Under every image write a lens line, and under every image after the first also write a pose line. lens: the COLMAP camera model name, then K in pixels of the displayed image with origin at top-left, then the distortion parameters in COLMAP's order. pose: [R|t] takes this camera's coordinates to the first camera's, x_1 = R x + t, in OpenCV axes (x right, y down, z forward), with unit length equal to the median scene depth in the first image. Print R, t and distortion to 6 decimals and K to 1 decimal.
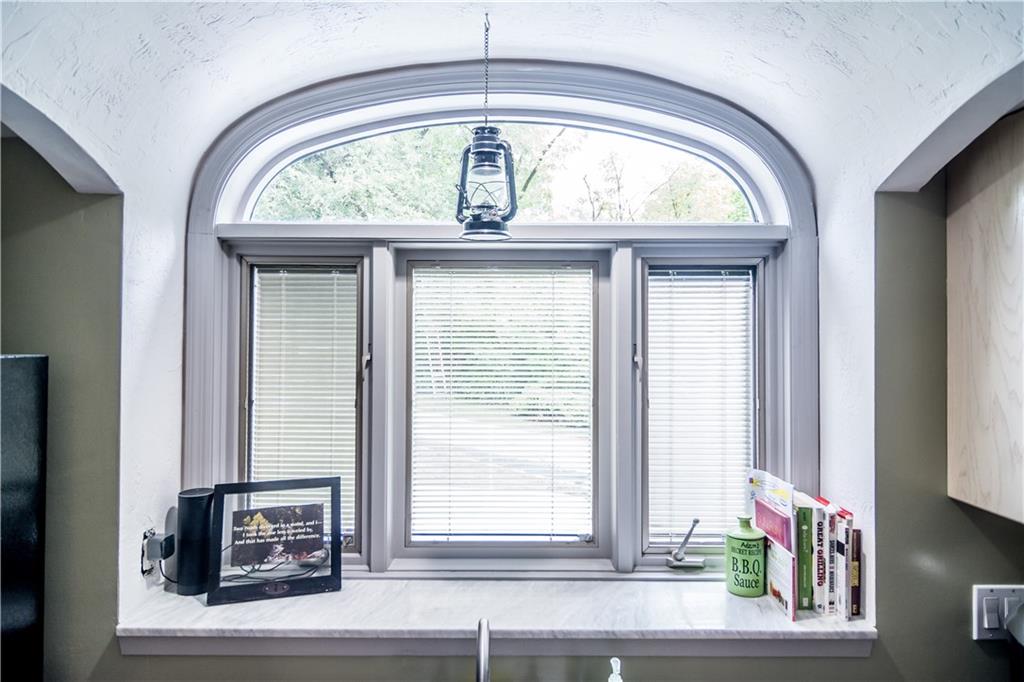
lens RADIAL K [[615.1, 0, 511.7], [0, 615.1, 349.0], [0, 0, 1]] dist [-0.005935, -0.000079]
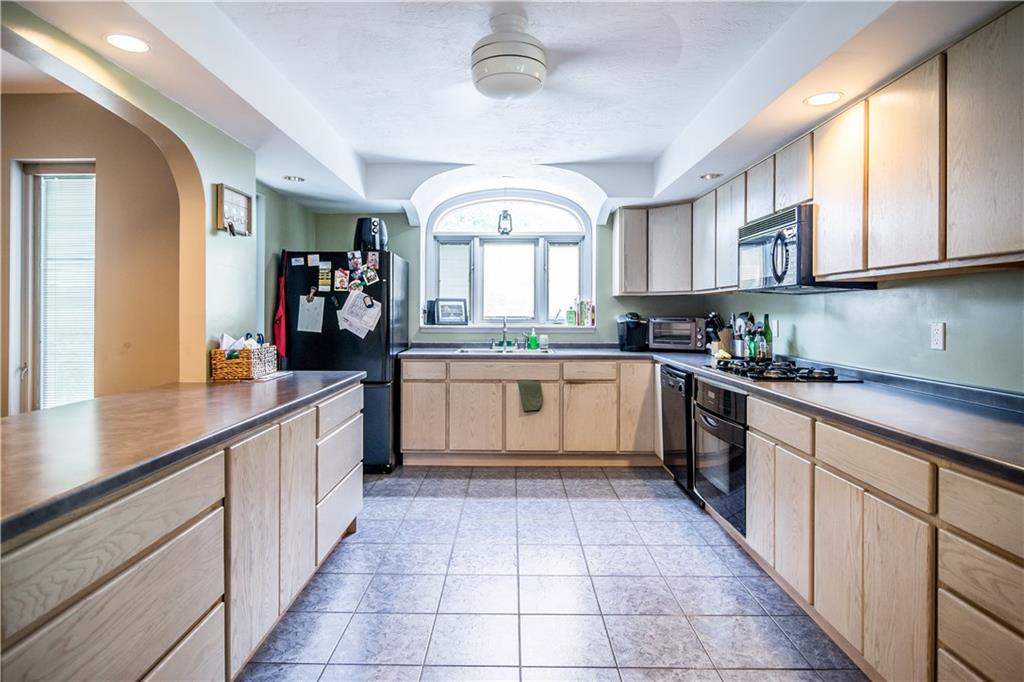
lens RADIAL K [[558.3, 0, 511.7], [0, 558.3, 335.5], [0, 0, 1]] dist [-0.006417, -0.001157]
pose [[0.999835, -0.000556, -0.018155, 0.065822], [0.000837, 0.999879, 0.015503, 0.396947], [0.018144, -0.015516, 0.999715, -2.532479]]
